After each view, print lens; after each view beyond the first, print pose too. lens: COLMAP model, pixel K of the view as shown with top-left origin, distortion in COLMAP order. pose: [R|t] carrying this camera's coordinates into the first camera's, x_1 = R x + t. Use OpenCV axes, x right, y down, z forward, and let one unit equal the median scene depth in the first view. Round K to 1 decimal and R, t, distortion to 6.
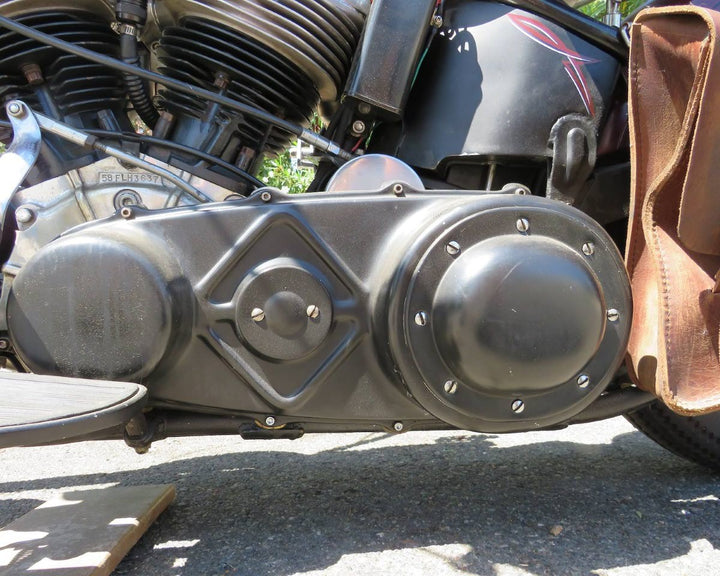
lens RADIAL K [[544.2, 0, 377.2], [0, 544.2, 289.2], [0, 0, 1]] dist [-0.029990, 0.006159]
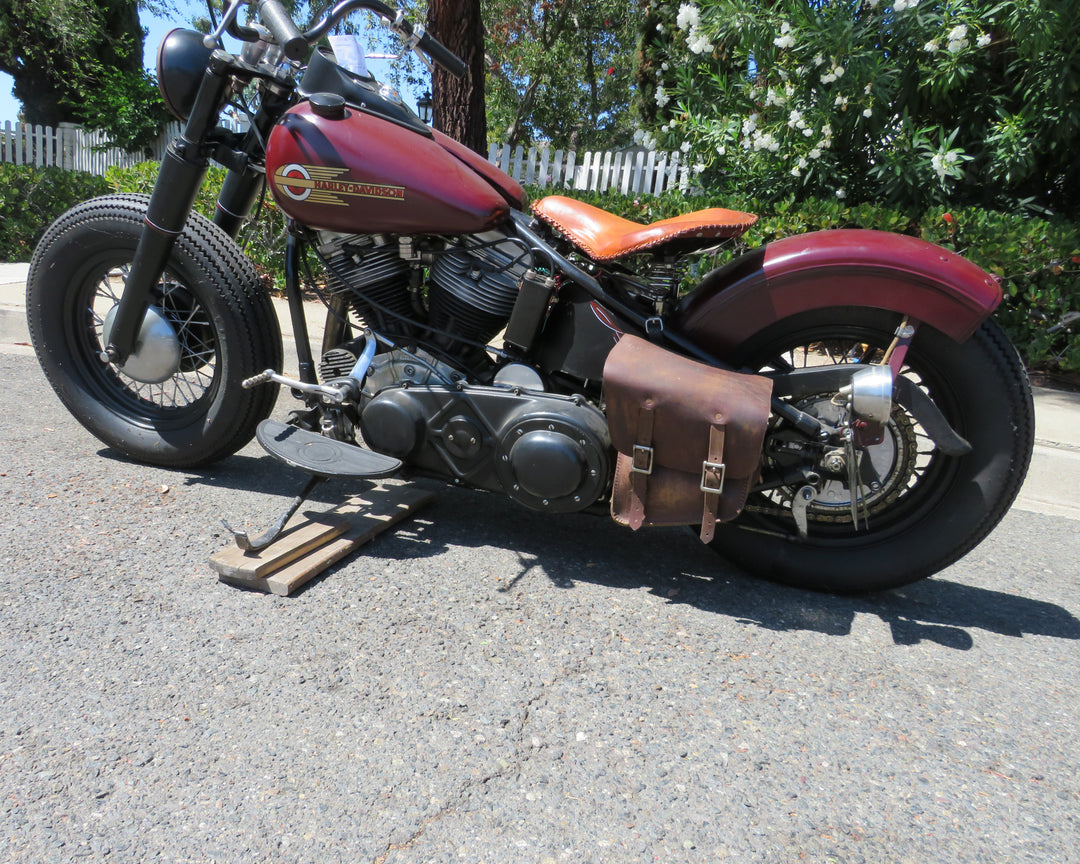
lens RADIAL K [[814.0, 0, 508.3], [0, 814.0, 431.1], [0, 0, 1]] dist [-0.030897, 0.021052]
pose [[0.890423, 0.206203, -0.405742, 1.323516], [-0.088987, 0.953149, 0.289115, -0.949649], [0.446349, -0.221329, 0.867056, -1.789575]]
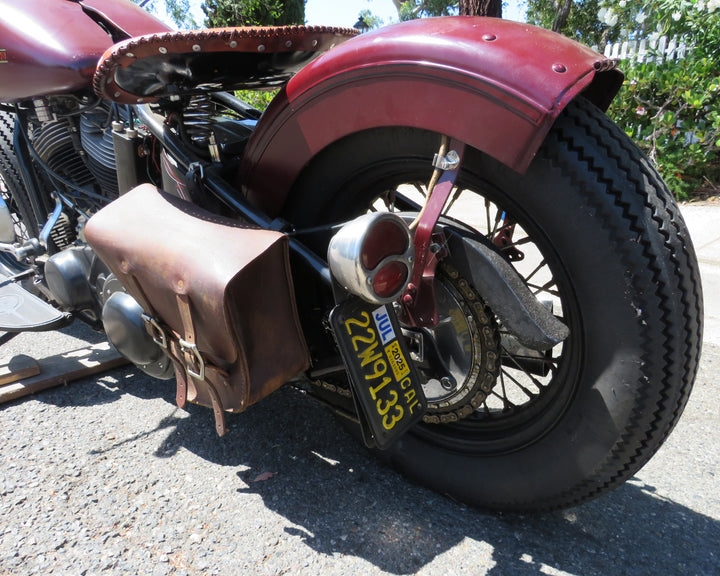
lens RADIAL K [[574.4, 0, 363.9], [0, 574.4, 298.4], [0, 0, 1]] dist [-0.035609, 0.002107]
pose [[0.676749, 0.250992, -0.692108, 2.185824], [0.011210, 0.936469, 0.350571, -0.759476], [0.736128, -0.245007, 0.630941, 0.256643]]
